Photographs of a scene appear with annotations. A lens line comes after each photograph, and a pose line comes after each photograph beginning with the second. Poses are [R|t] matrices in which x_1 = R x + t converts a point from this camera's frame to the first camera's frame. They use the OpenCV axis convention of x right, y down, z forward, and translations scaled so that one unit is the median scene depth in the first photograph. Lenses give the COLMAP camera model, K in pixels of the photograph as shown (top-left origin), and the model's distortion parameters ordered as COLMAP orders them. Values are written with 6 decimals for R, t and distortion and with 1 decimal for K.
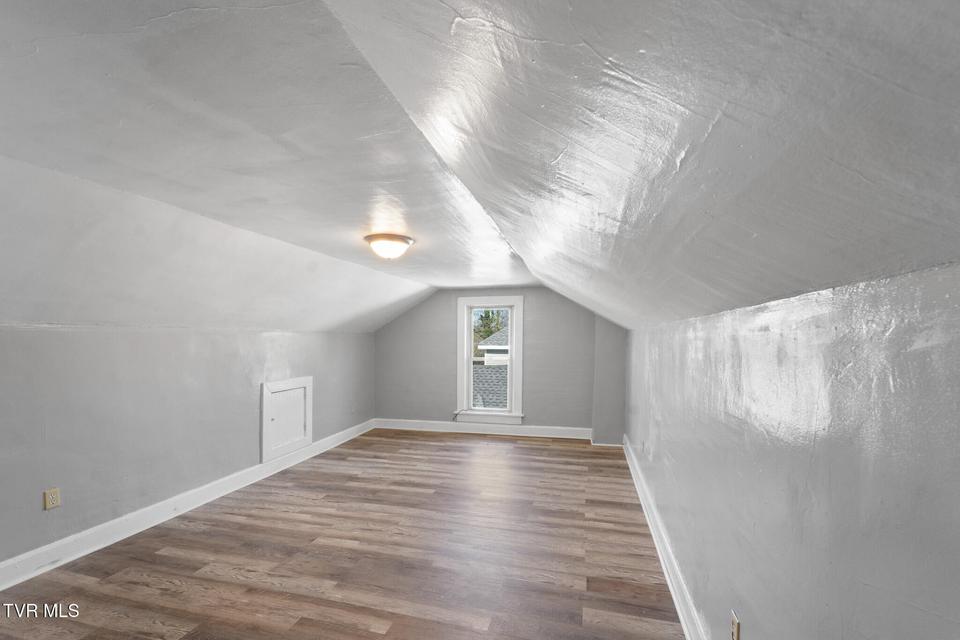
lens RADIAL K [[389.2, 0, 480.0], [0, 389.2, 320.0], [0, 0, 1]] dist [0.000391, -0.000606]
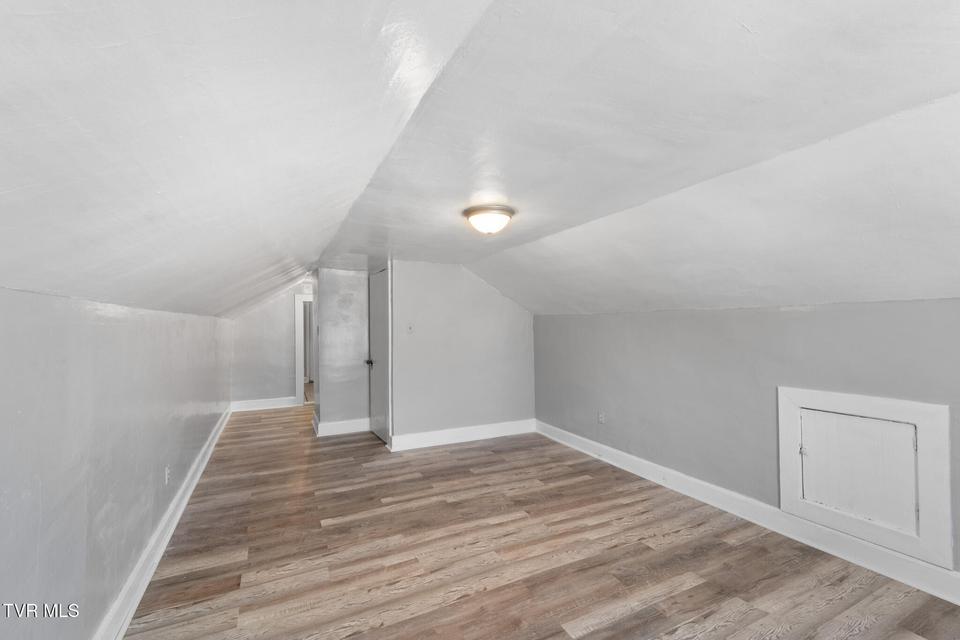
lens RADIAL K [[389.2, 0, 480.0], [0, 389.2, 320.0], [0, 0, 1]] dist [0.000391, -0.000606]
pose [[-0.734442, 0.000977, -0.678670, 0.399496], [0.044749, 0.997893, -0.046990, 0.080264], [0.677194, -0.064881, -0.732938, 1.745562]]
